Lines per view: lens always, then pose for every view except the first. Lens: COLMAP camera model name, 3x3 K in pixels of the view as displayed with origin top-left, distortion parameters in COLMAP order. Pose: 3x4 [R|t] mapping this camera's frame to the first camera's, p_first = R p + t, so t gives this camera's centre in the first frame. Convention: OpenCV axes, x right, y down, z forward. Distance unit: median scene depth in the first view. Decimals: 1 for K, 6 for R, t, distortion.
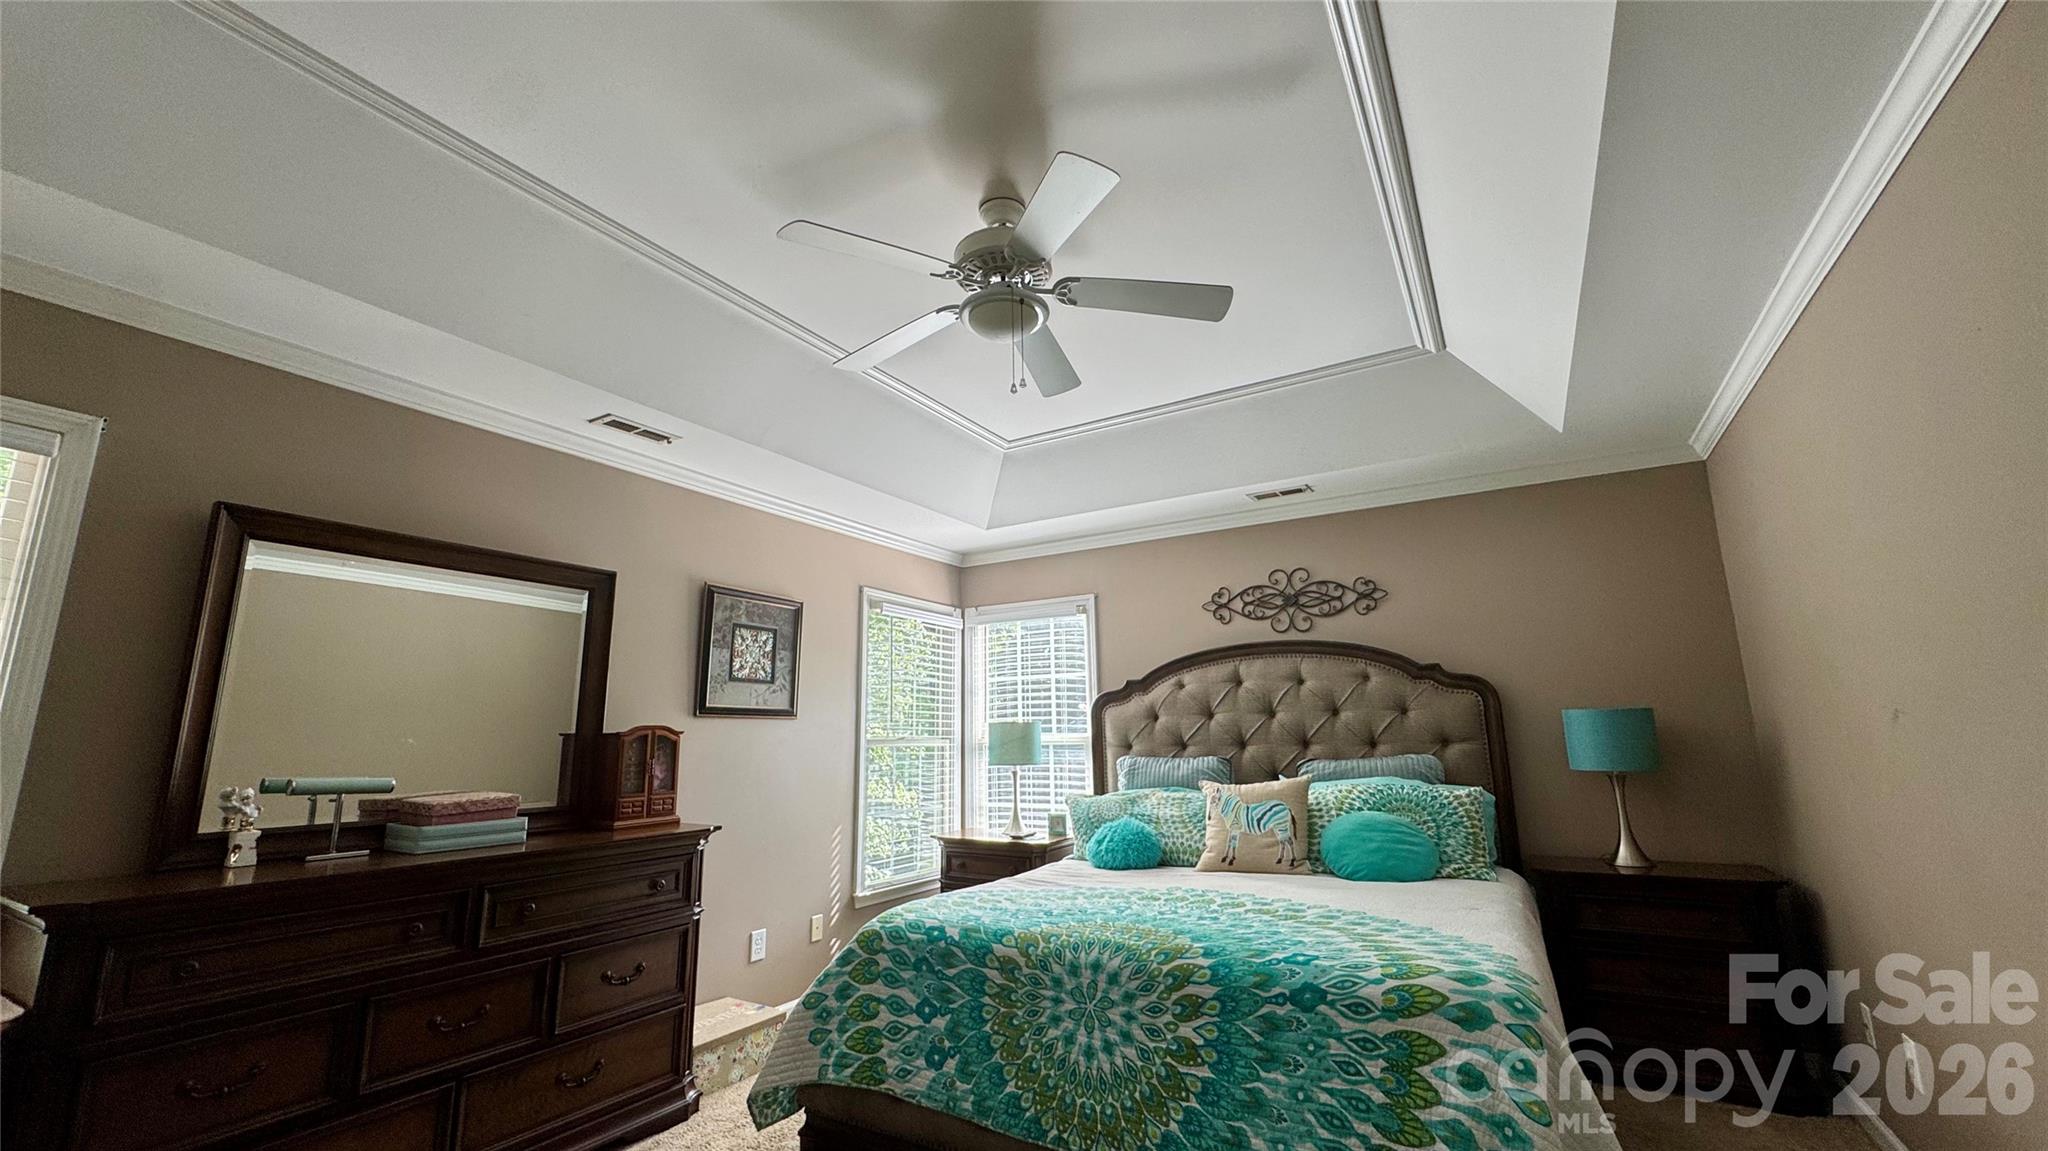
lens RADIAL K [[817.2, 0, 1025.1], [0, 817.2, 579.7], [0, 0, 1]] dist [-0.004591, 0.000677]
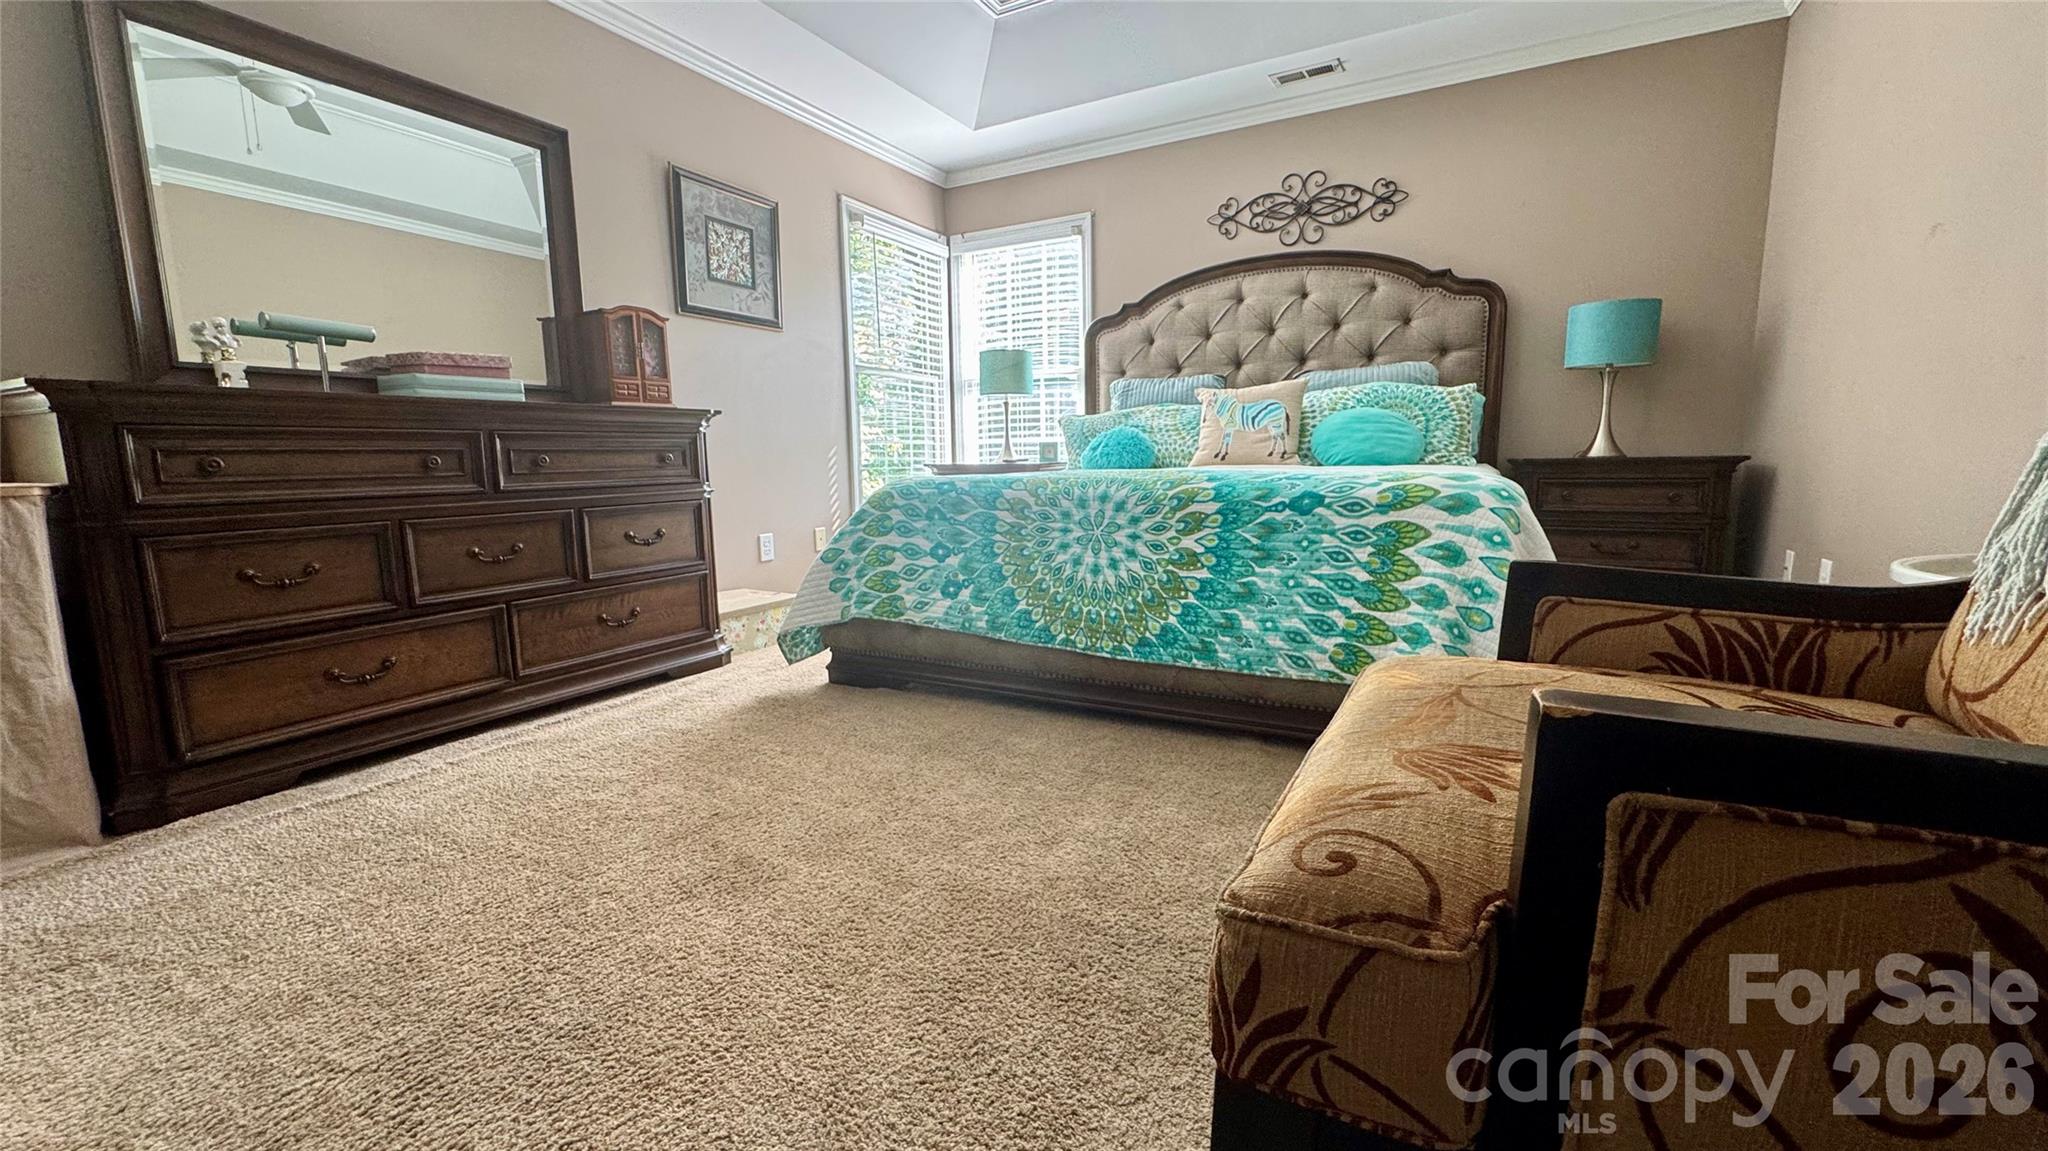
lens RADIAL K [[817.2, 0, 1025.0], [0, 817.2, 579.3], [0, 0, 1]] dist [-0.004591, 0.000677]
pose [[0.999438, -0.003452, 0.033351, -0.038054], [-0.007918, 0.942251, 0.334815, 0.168424], [-0.032580, -0.334891, 0.941693, -0.018095]]
